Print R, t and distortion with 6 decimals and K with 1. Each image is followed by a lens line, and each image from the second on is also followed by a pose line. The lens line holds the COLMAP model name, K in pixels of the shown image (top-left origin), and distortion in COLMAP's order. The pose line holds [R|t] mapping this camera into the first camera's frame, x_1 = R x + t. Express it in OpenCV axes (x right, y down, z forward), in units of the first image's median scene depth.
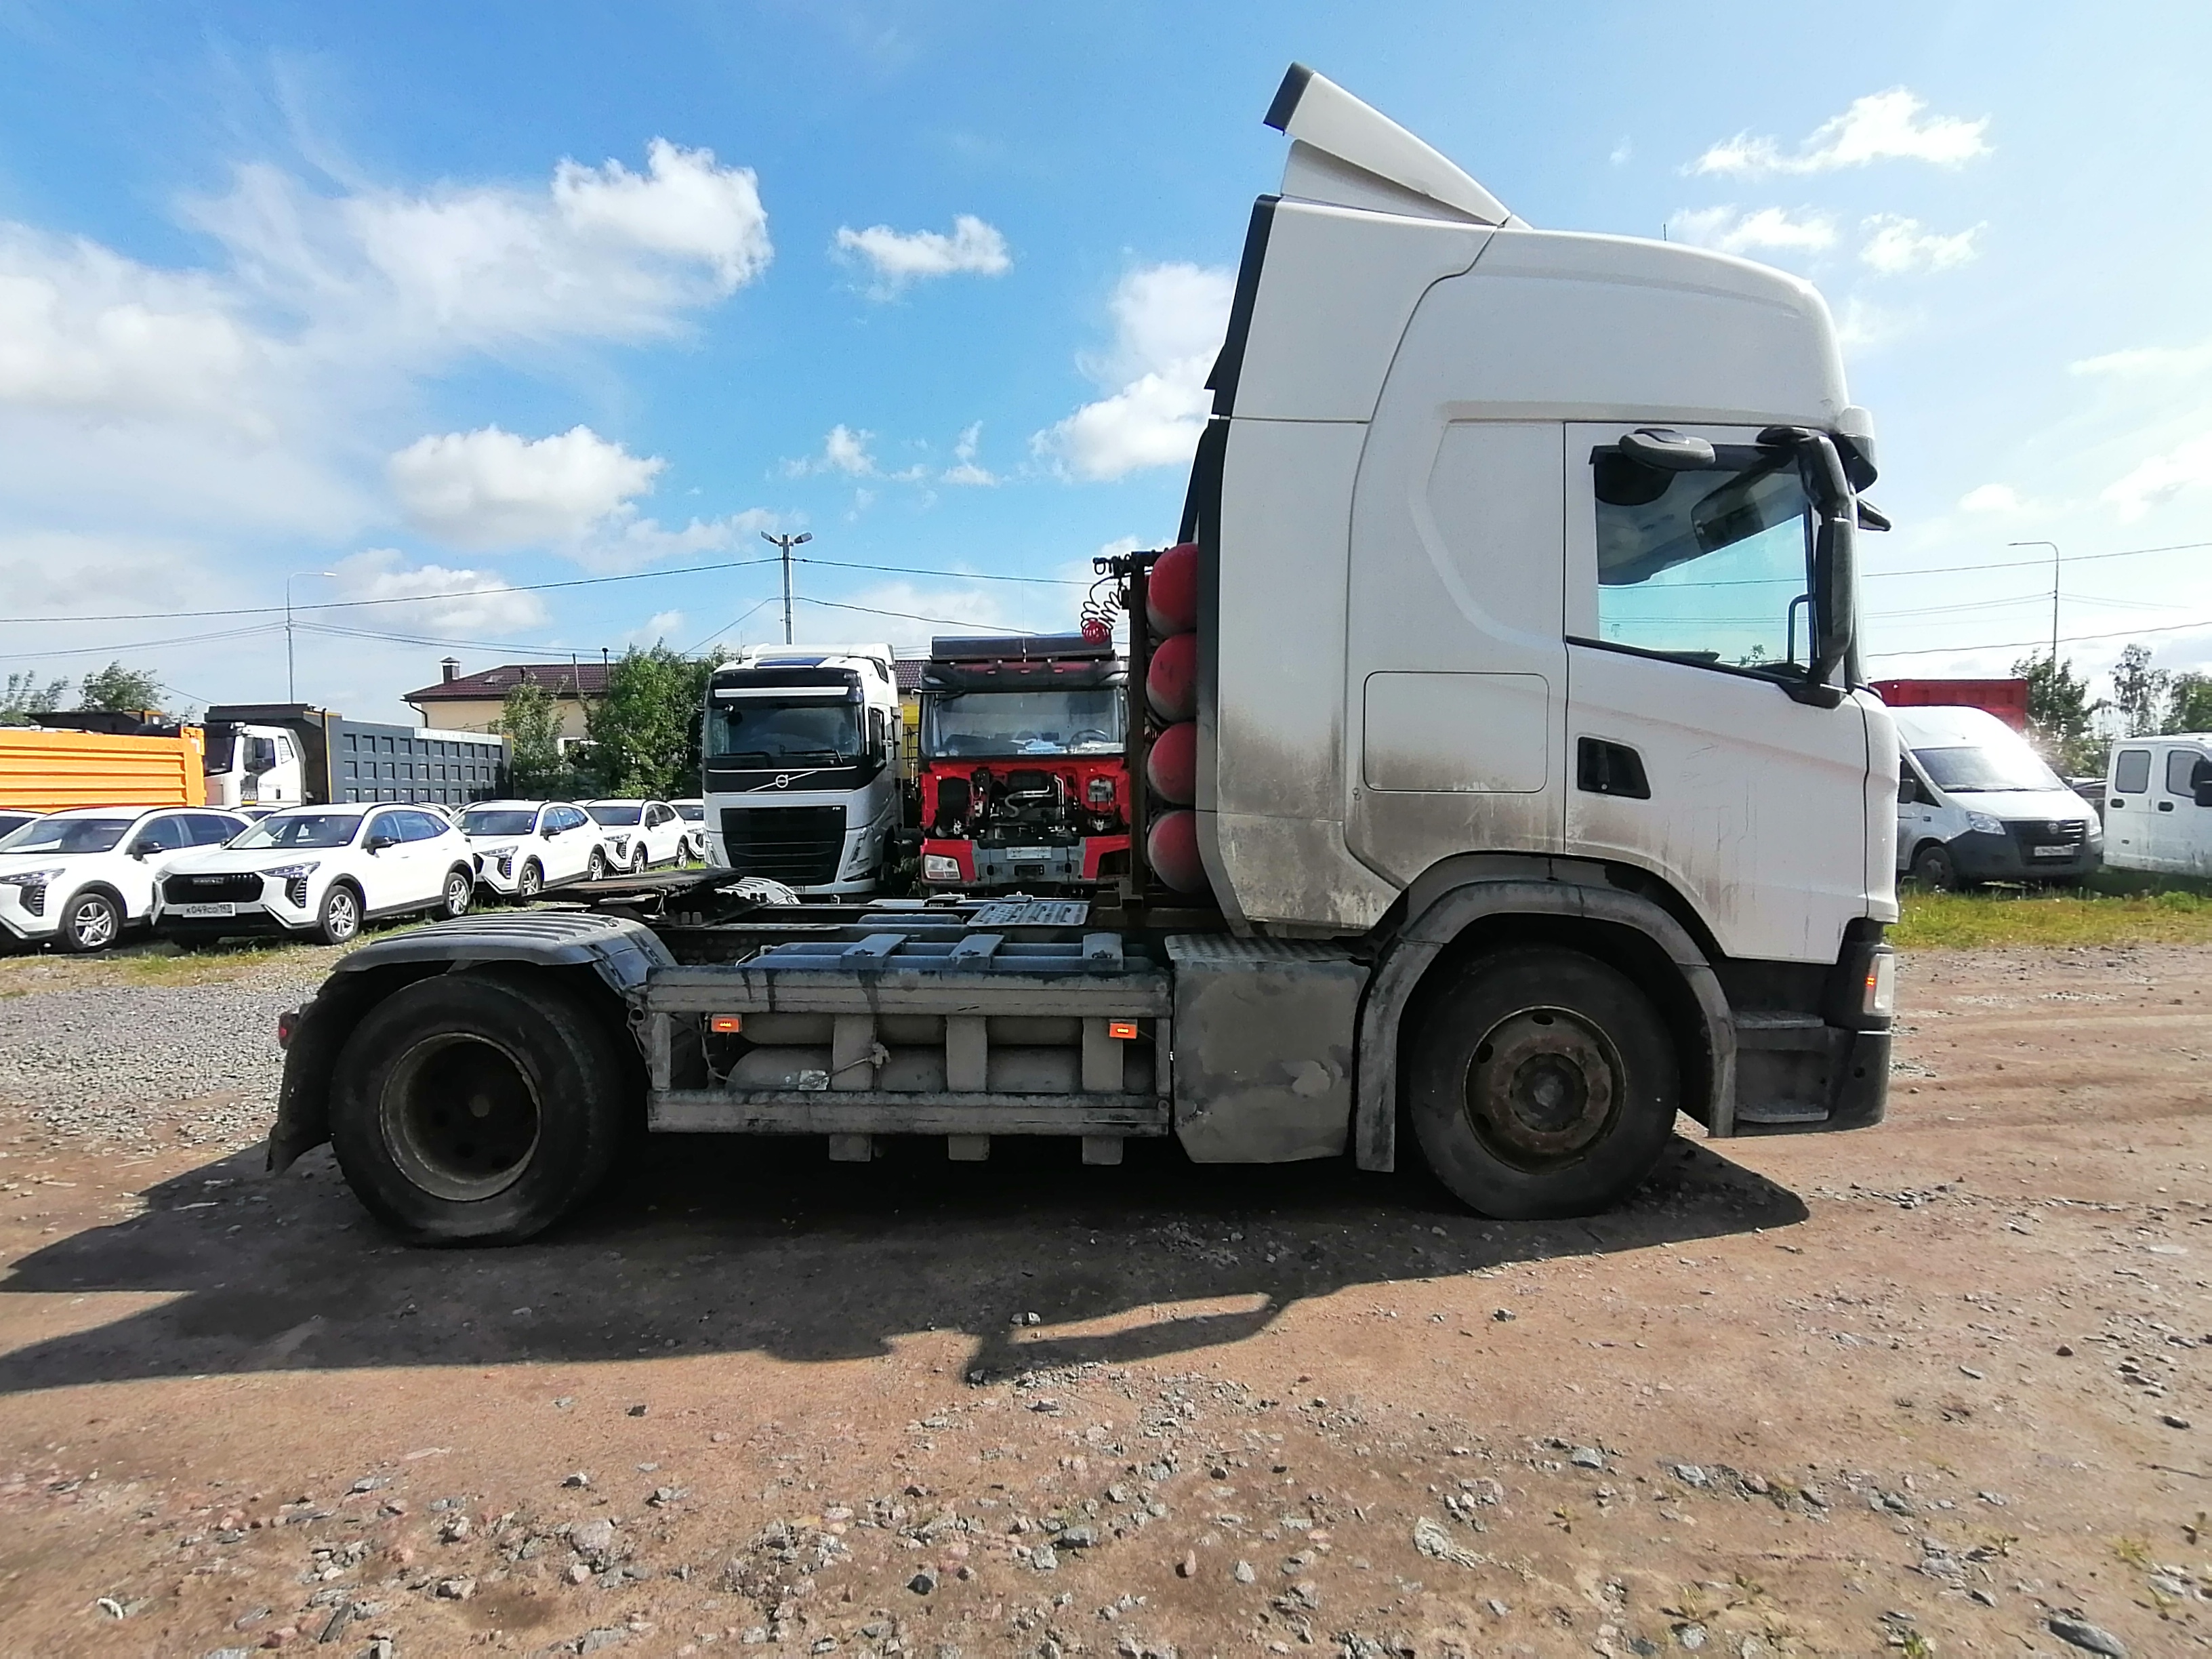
lens RADIAL K [[1151.2, 0, 1095.6], [0, 1151.2, 842.9], [0, 0, 1]] dist [-0.035544, 0.023922]
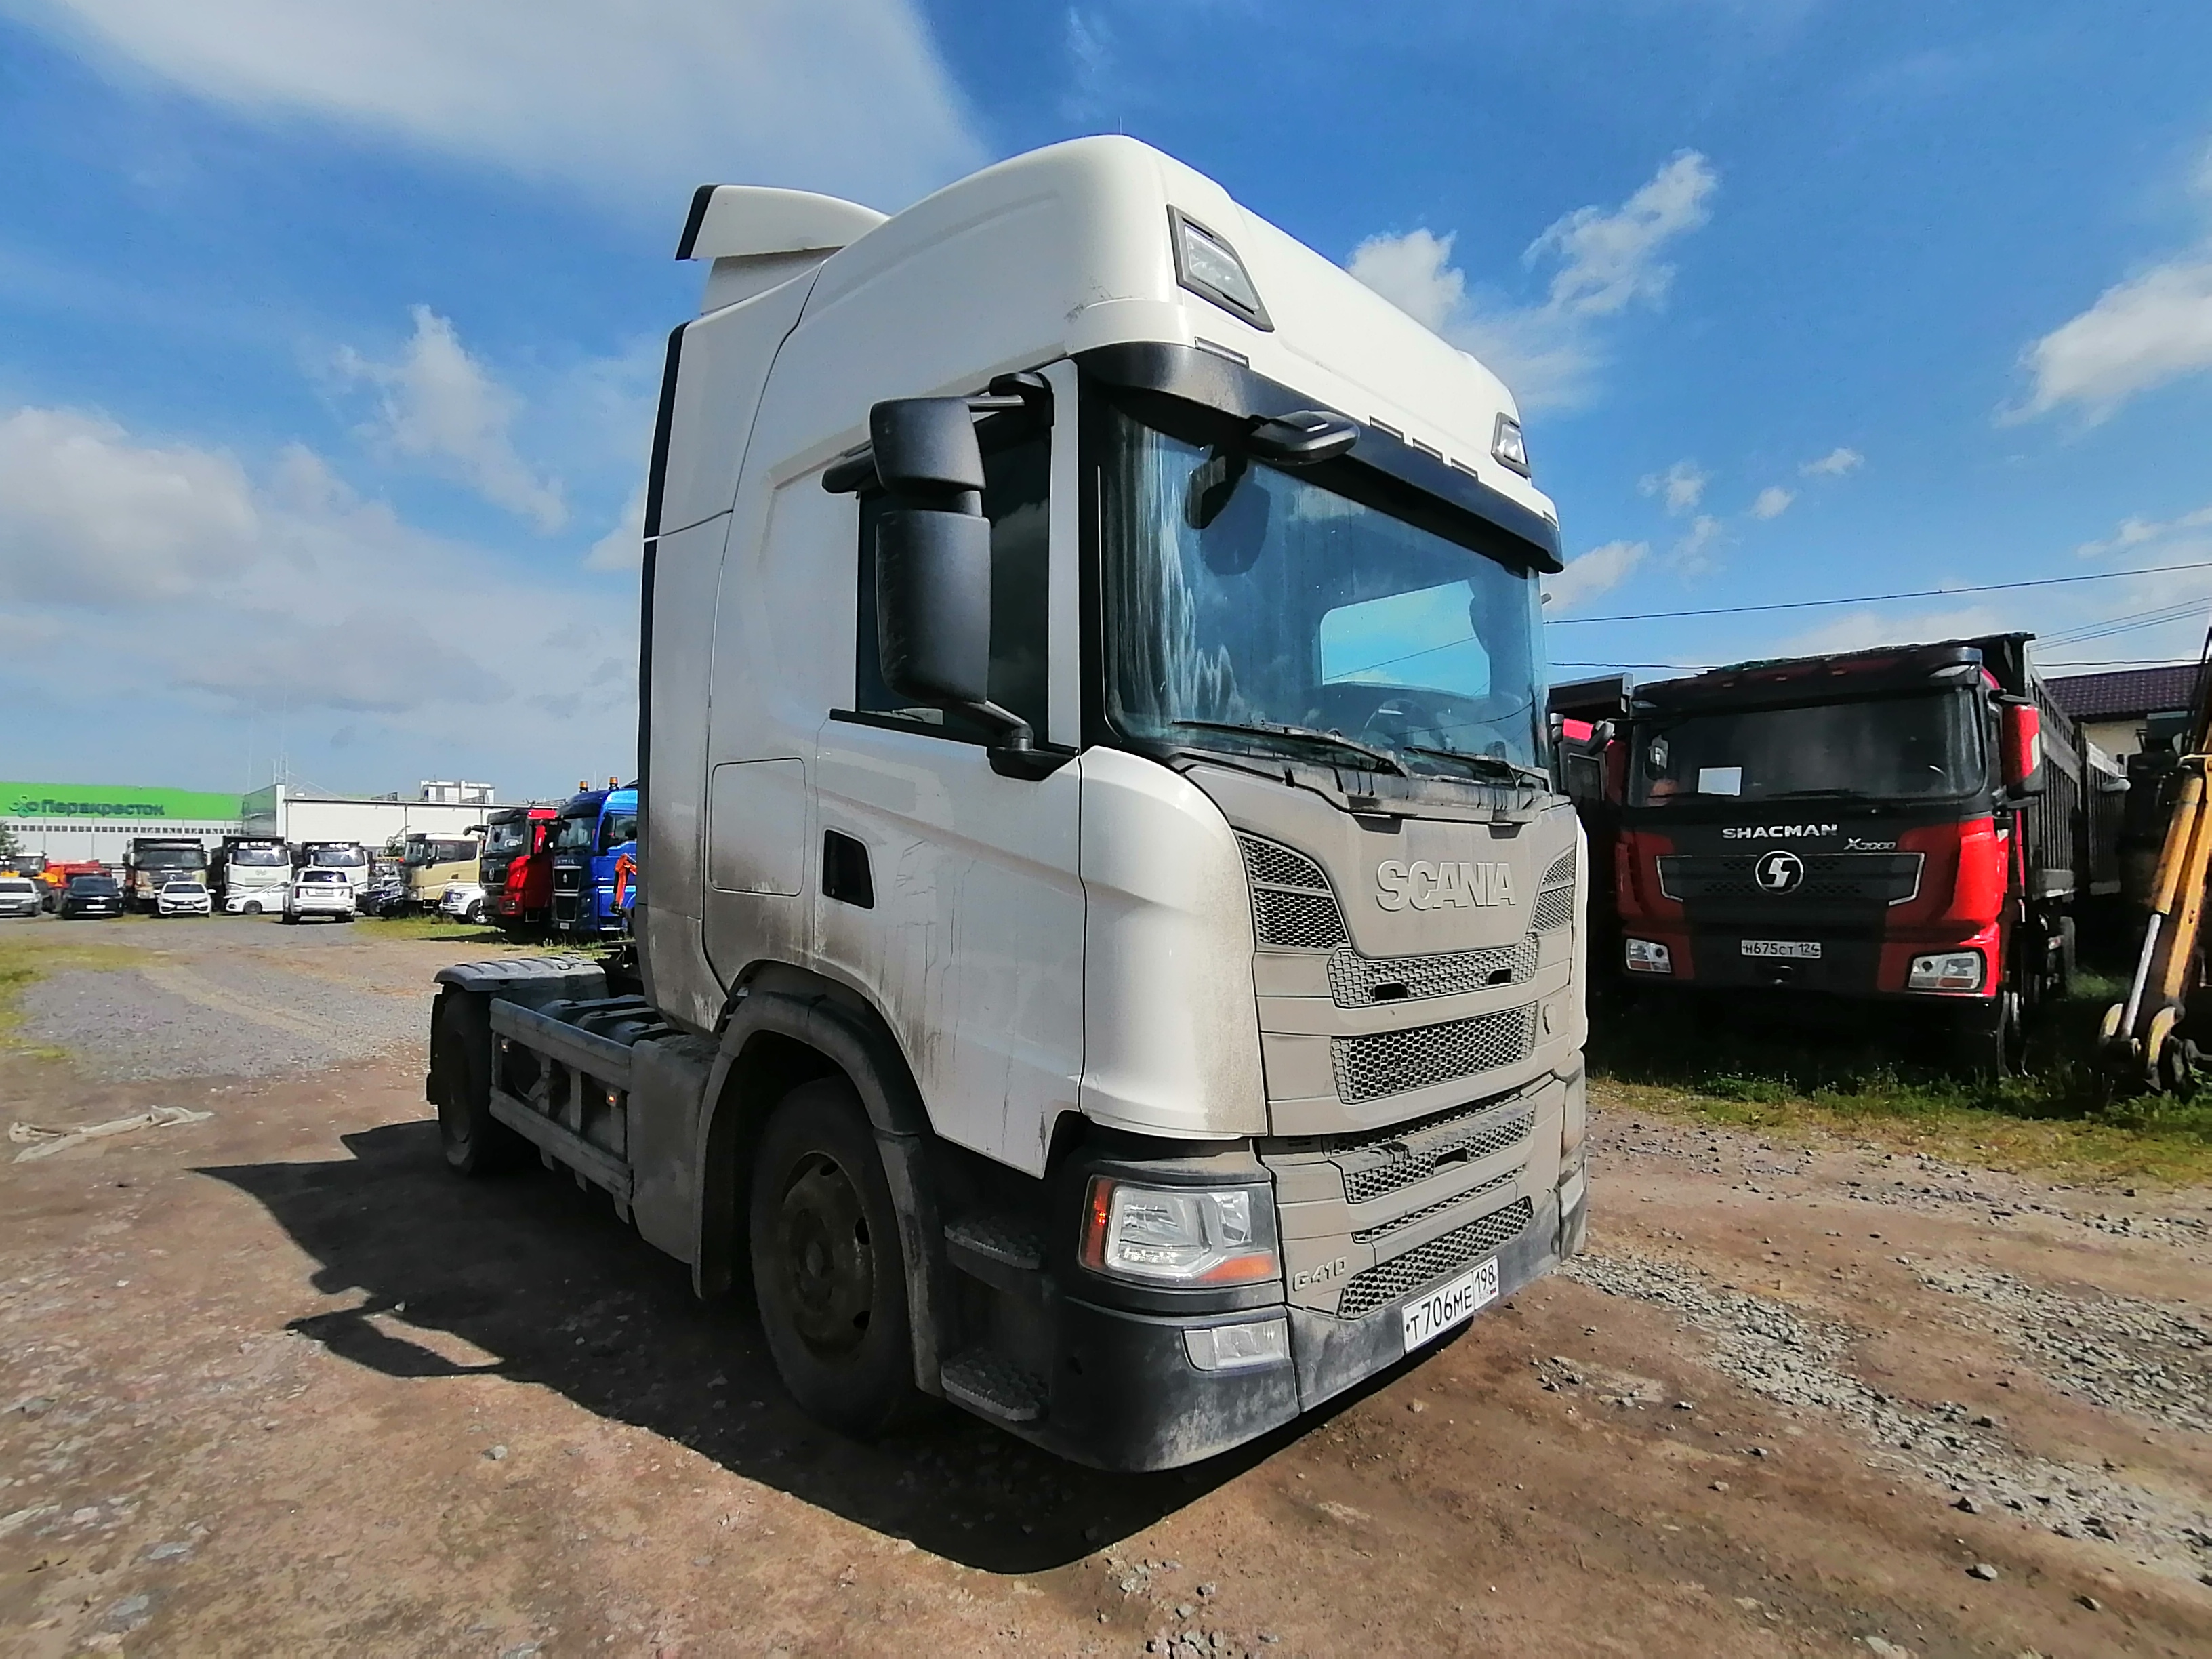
lens RADIAL K [[1151.2, 0, 1095.6], [0, 1151.2, 842.9], [0, 0, 1]] dist [-0.035544, 0.023922]
pose [[0.676266, -0.006500, -0.736629, 1.159489], [-0.041570, 0.998031, -0.046970, -0.052193], [0.735484, 0.062386, 0.674664, 0.588865]]
